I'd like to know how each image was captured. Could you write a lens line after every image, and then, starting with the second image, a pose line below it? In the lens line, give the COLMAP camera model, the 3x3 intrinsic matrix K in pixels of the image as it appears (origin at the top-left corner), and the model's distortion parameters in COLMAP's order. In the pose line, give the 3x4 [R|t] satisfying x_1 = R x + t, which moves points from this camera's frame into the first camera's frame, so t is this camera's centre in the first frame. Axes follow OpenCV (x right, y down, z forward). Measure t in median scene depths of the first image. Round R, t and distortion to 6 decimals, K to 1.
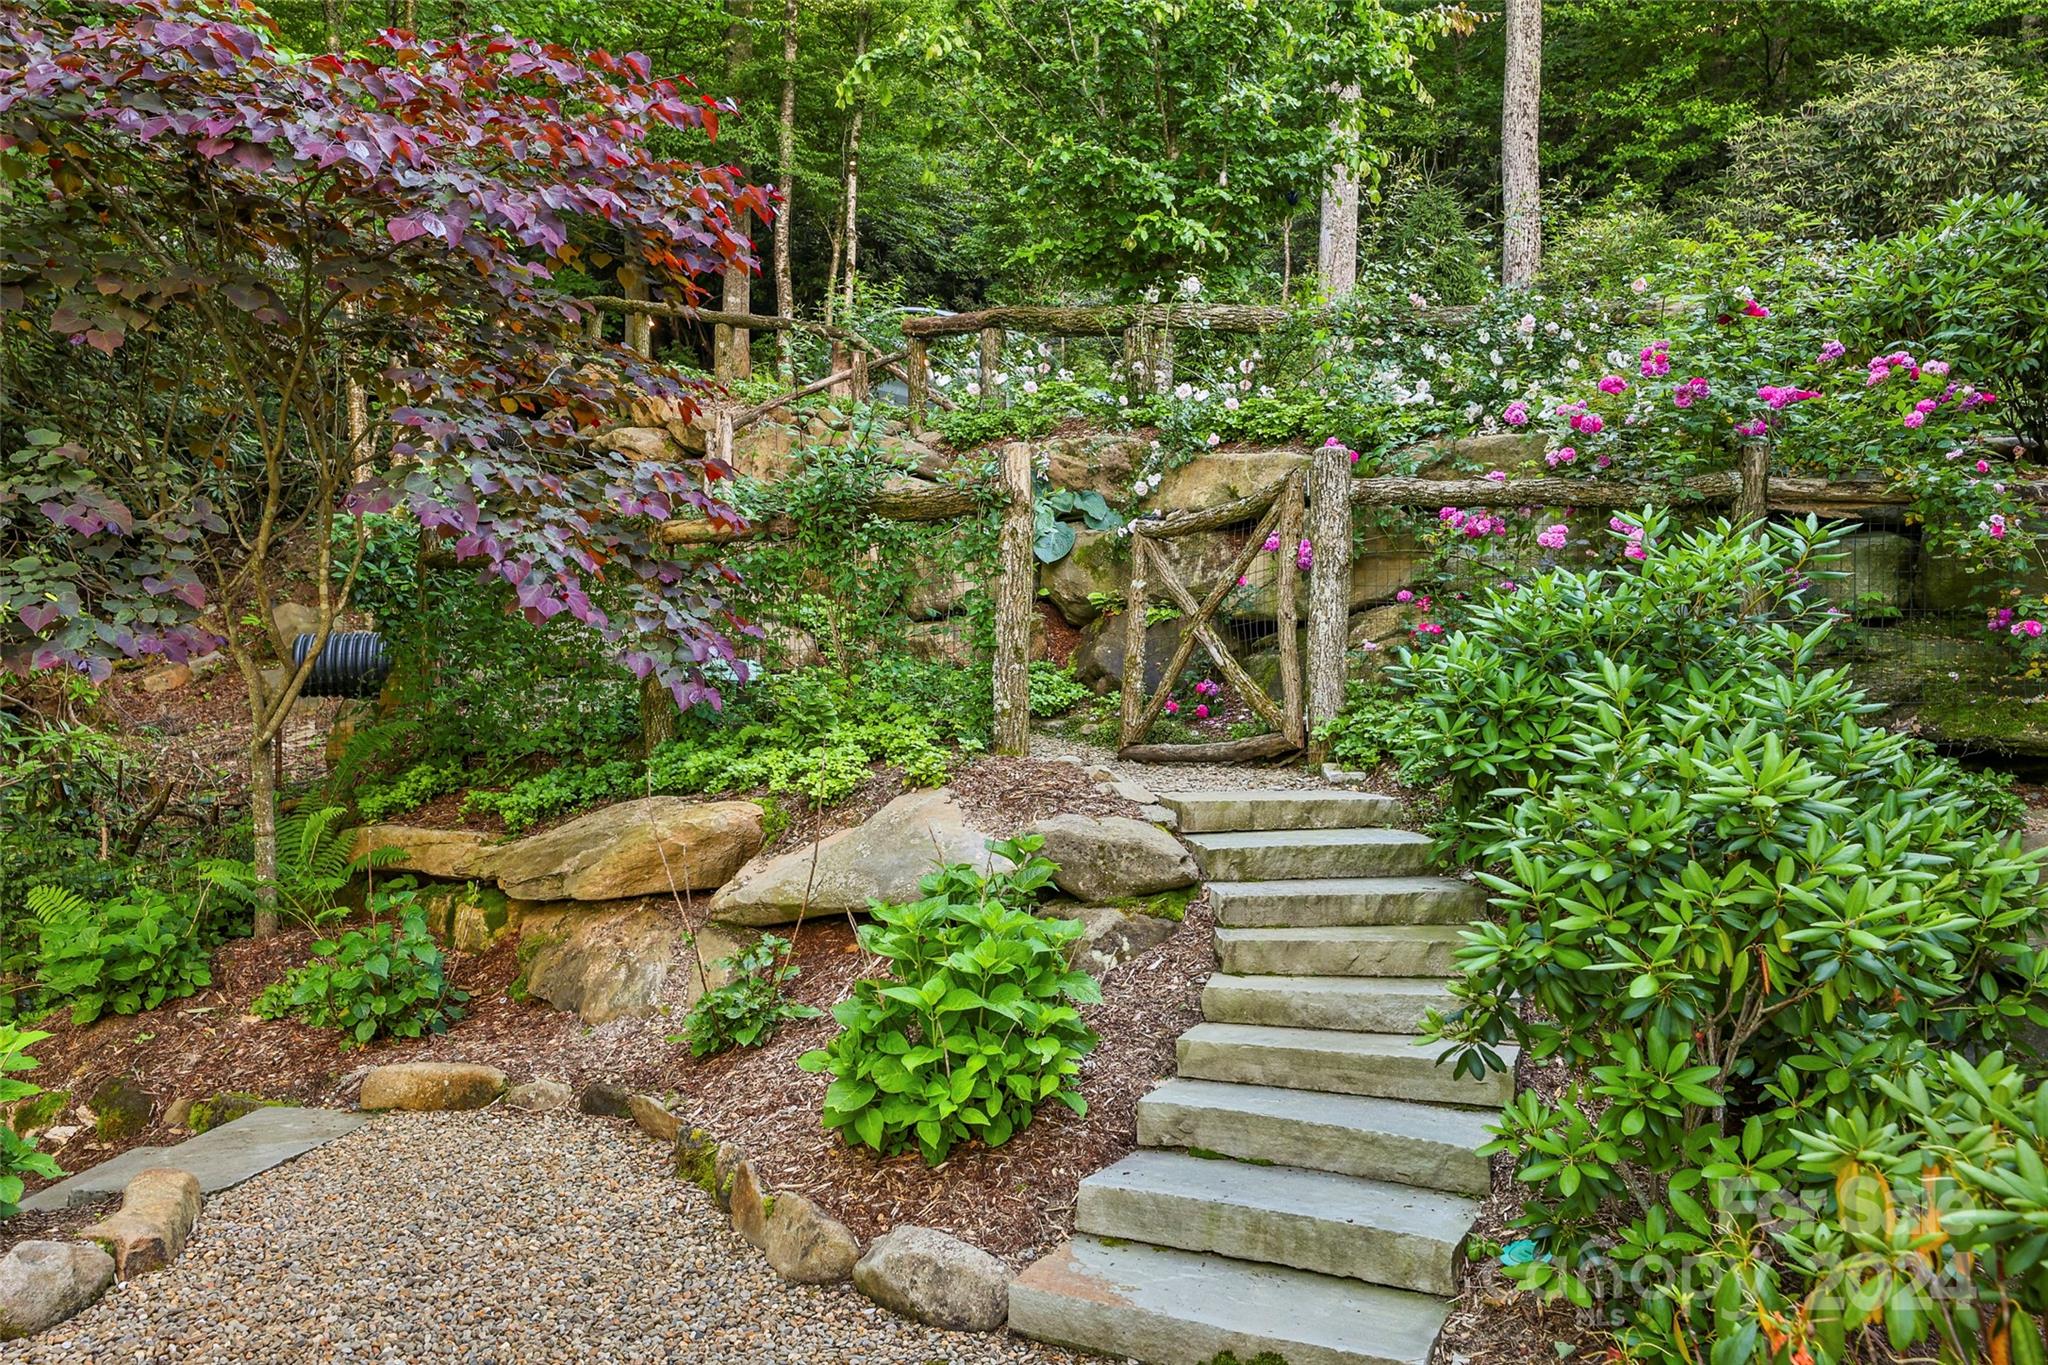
lens RADIAL K [[1563.9, 0, 1024.0], [0, 1563.9, 682.5], [0, 0, 1]] dist [0.006300, 0.007039]
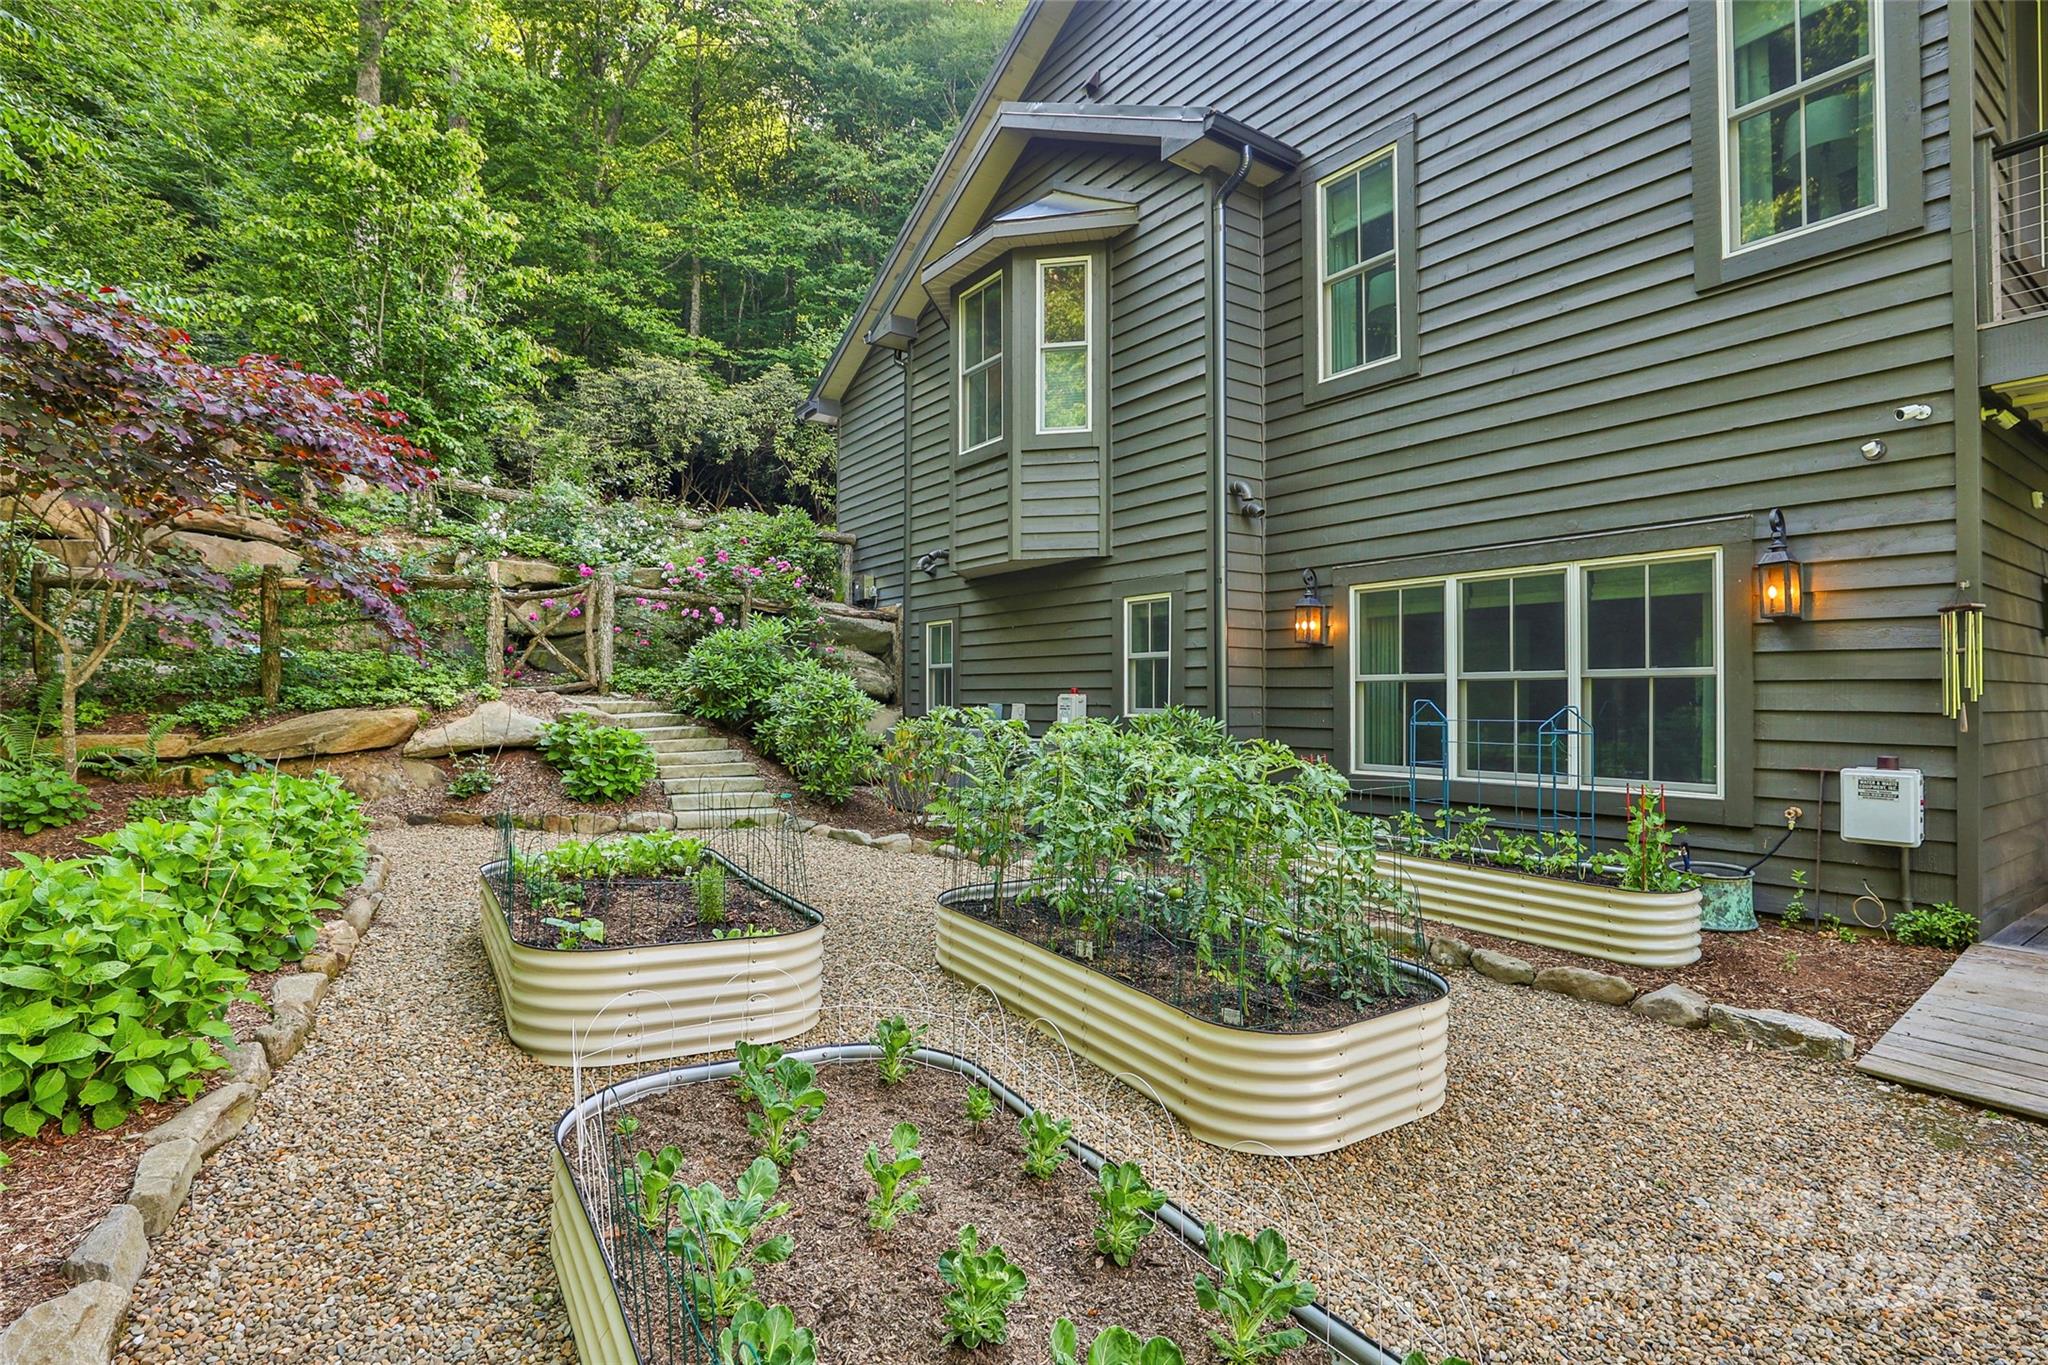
lens RADIAL K [[981.5, 0, 1024.0], [0, 981.5, 682.5], [0, 0, 1]] dist [0.000055, -0.000002]
pose [[0.597461, -0.001414, 0.801896, -0.714228], [-0.009438, 0.999917, 0.008795, 0.013029], [-0.801842, -0.012823, 0.597398, -0.557738]]
